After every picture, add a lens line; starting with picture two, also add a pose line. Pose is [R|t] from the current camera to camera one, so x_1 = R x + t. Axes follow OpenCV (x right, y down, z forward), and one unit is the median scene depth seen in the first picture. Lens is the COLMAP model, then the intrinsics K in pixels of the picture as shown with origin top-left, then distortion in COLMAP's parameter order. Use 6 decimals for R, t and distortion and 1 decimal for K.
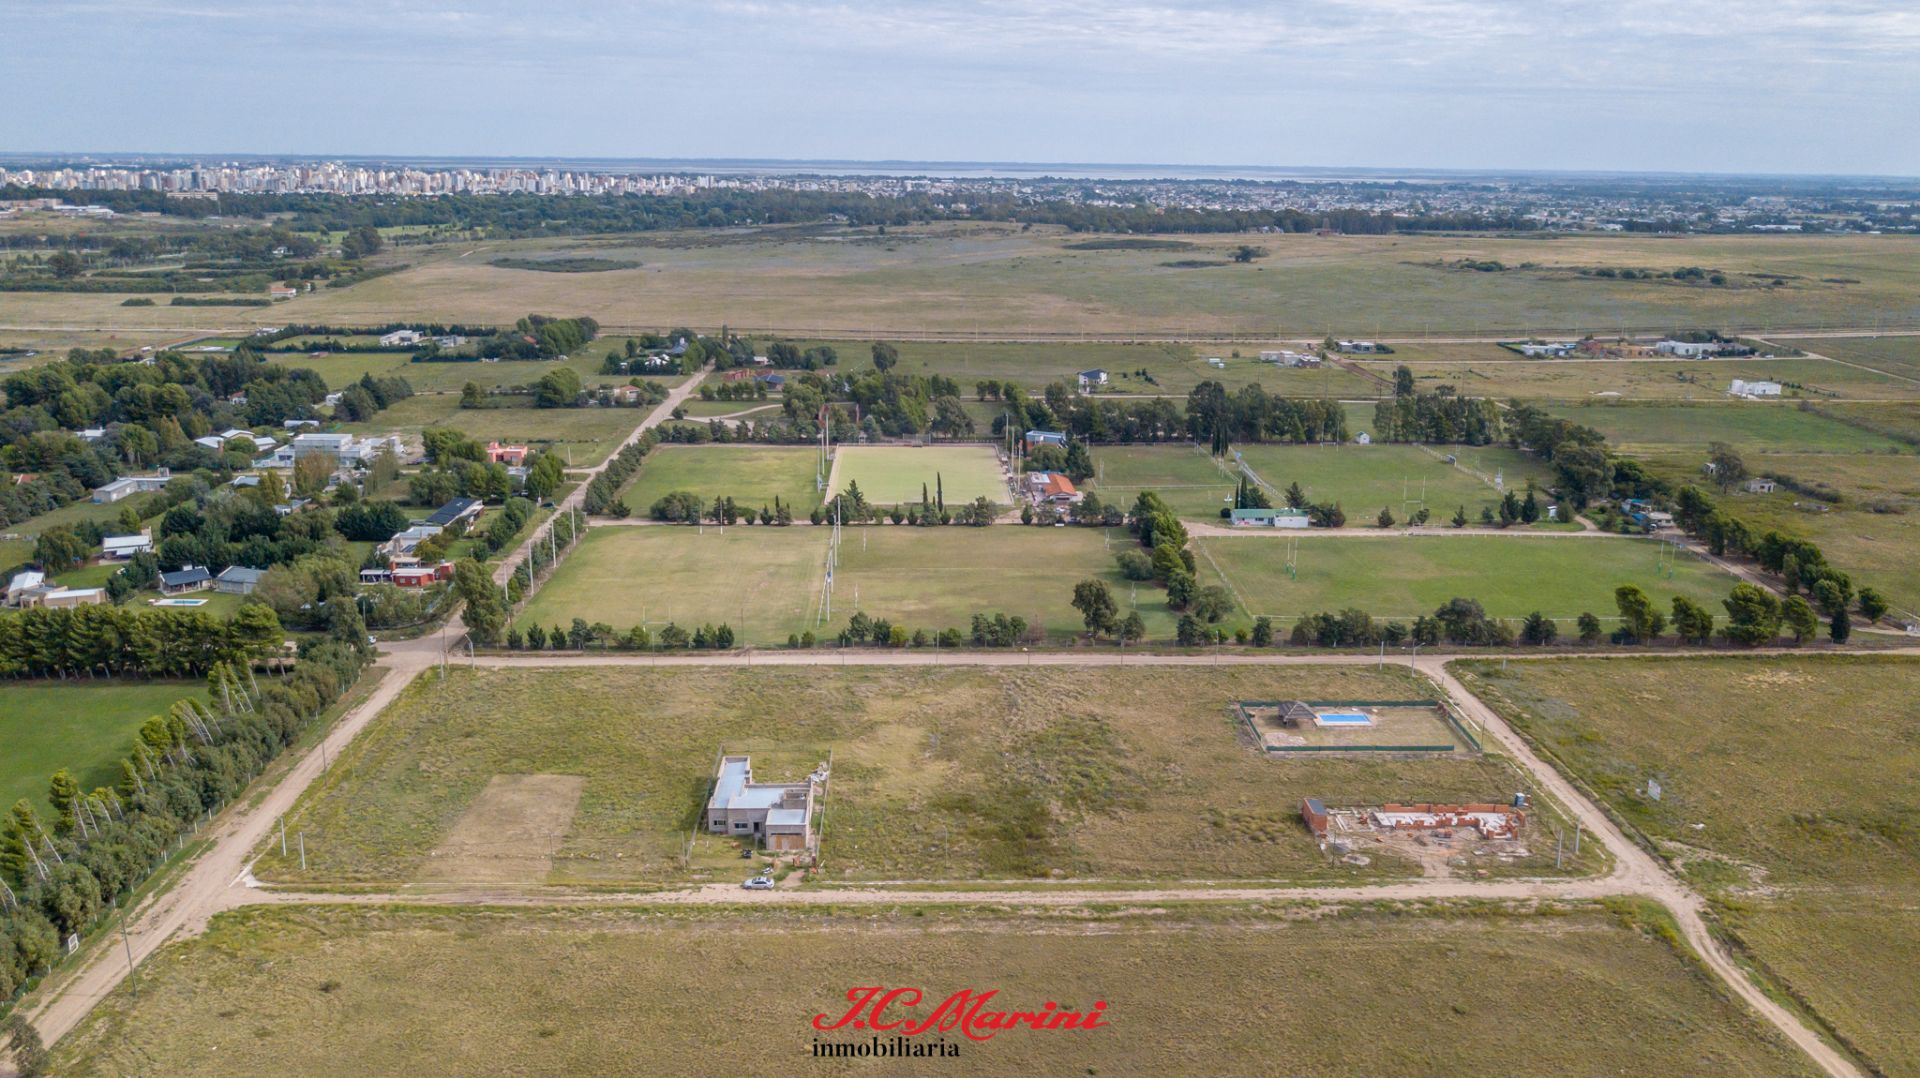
lens RADIAL K [[1486.6, 0, 946.7], [0, 1486.6, 538.5], [0, 0, 1]] dist [0.002968, -0.005341]
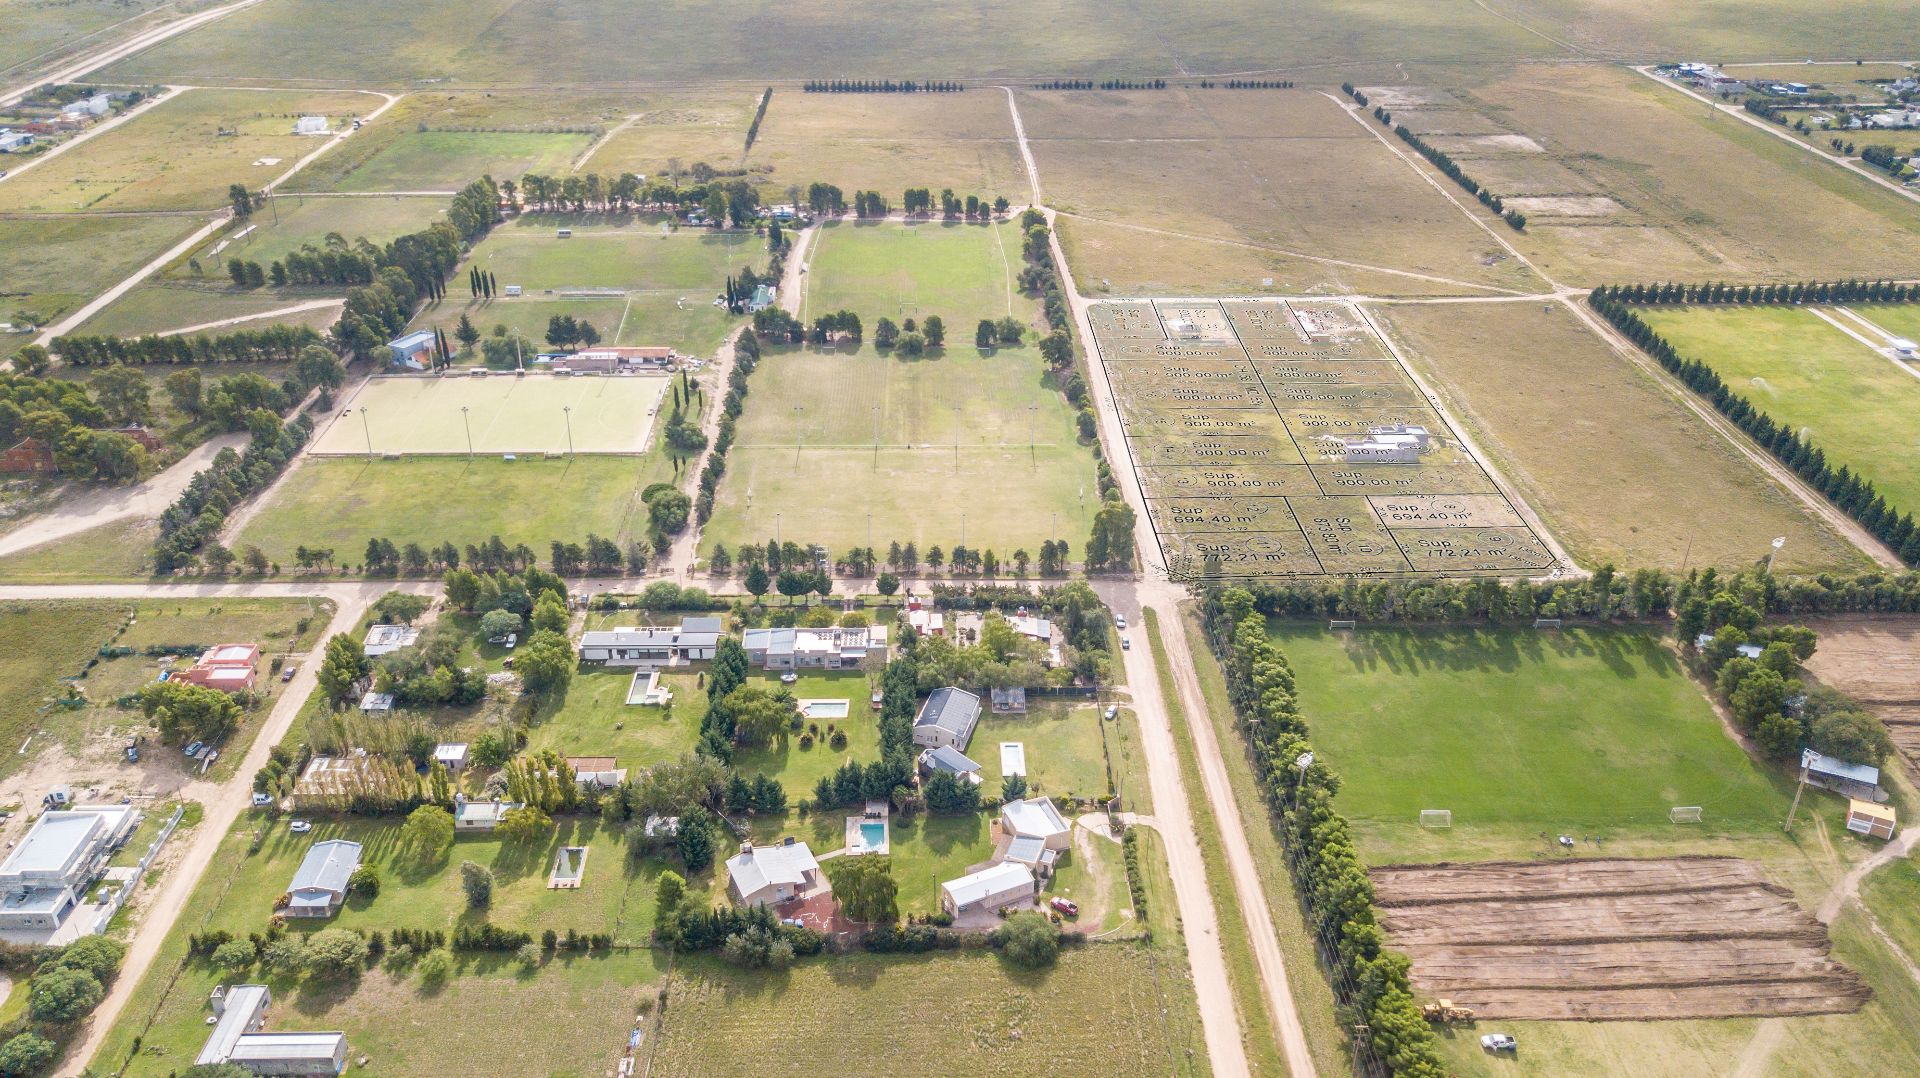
lens RADIAL K [[1486.6, 0, 951.2], [0, 1486.6, 535.3], [0, 0, 1]] dist [0.002968, -0.005341]
pose [[-0.003828, -0.471828, 0.881682, -1.323763], [0.242915, 0.854841, 0.458519, -0.510461], [-0.970040, 0.215929, 0.111342, 1.007759]]
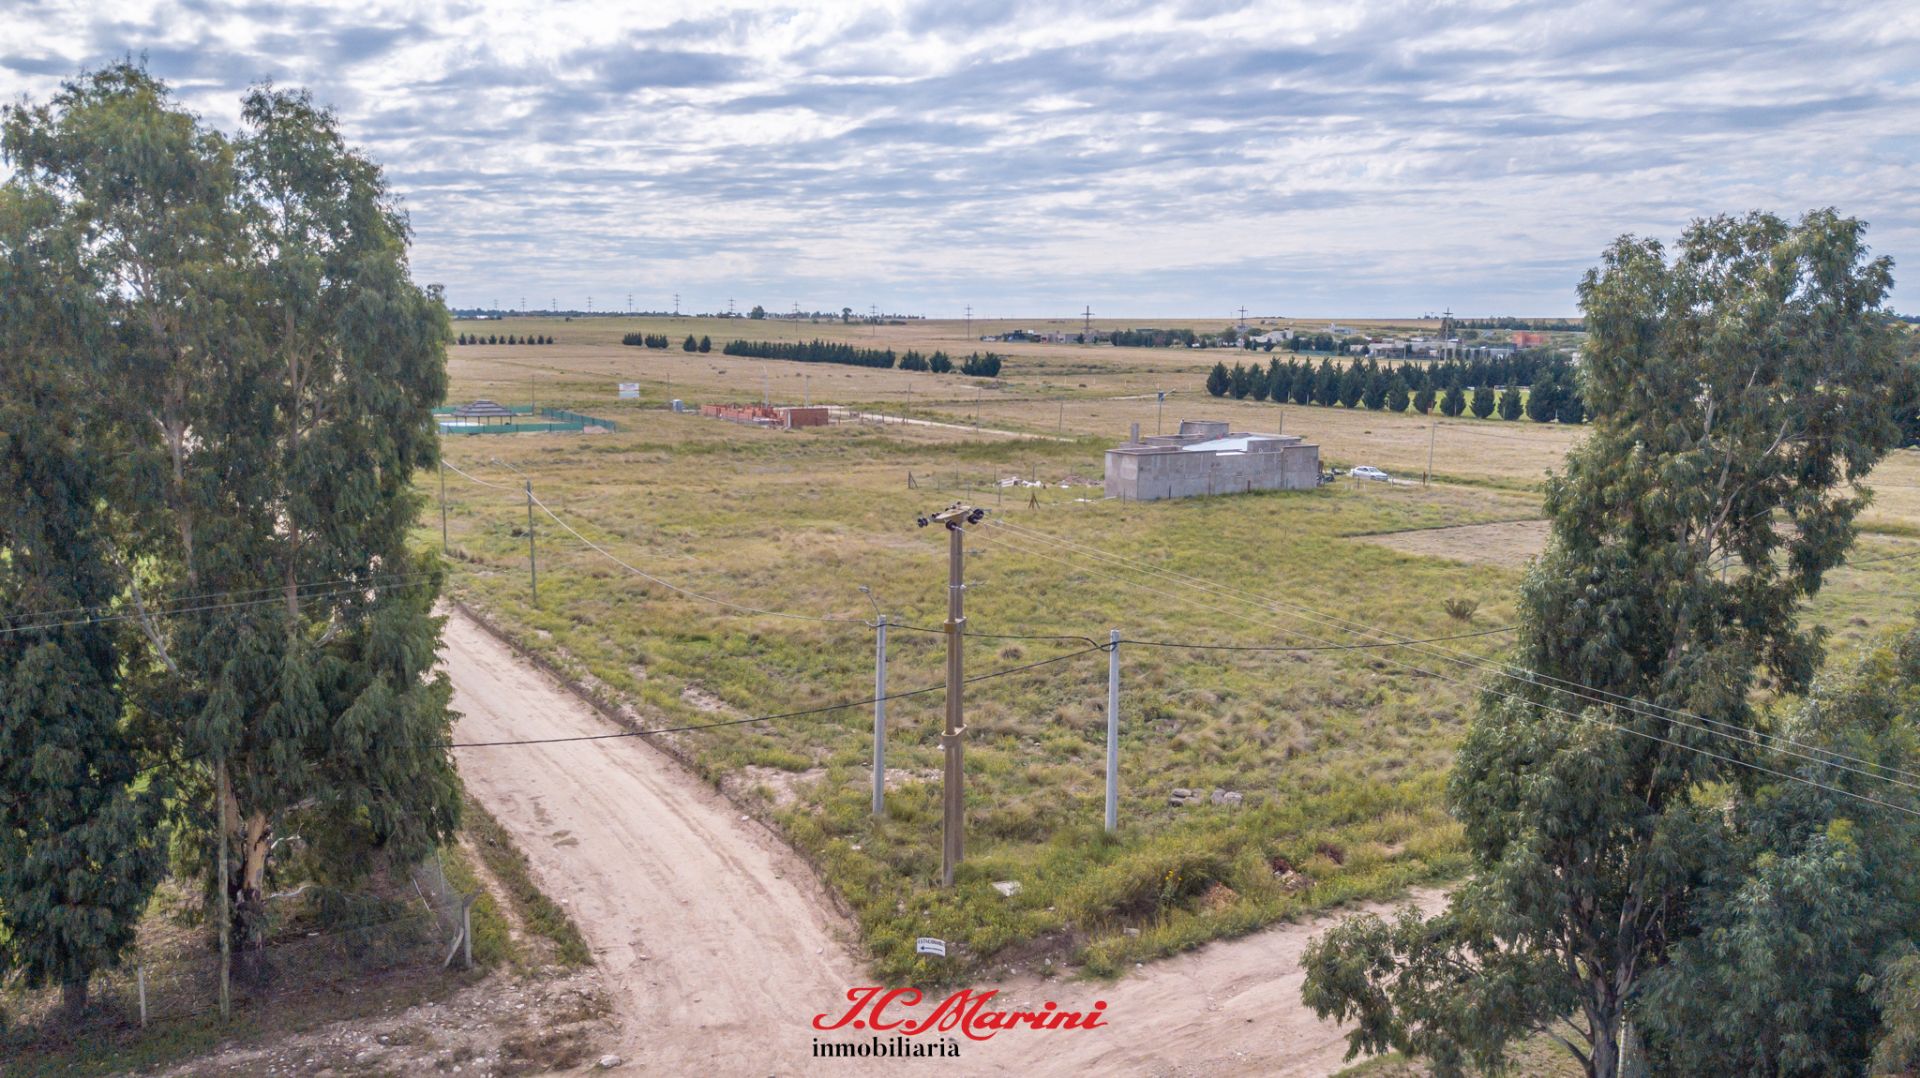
lens RADIAL K [[1486.6, 0, 950.3], [0, 1486.6, 542.3], [0, 0, 1]] dist [0.002968, -0.005341]
pose [[-0.499549, -0.139884, 0.854917, -0.427023], [0.200560, 0.941389, 0.271224, 0.024121], [-0.842749, 0.306952, -0.442215, 1.013810]]
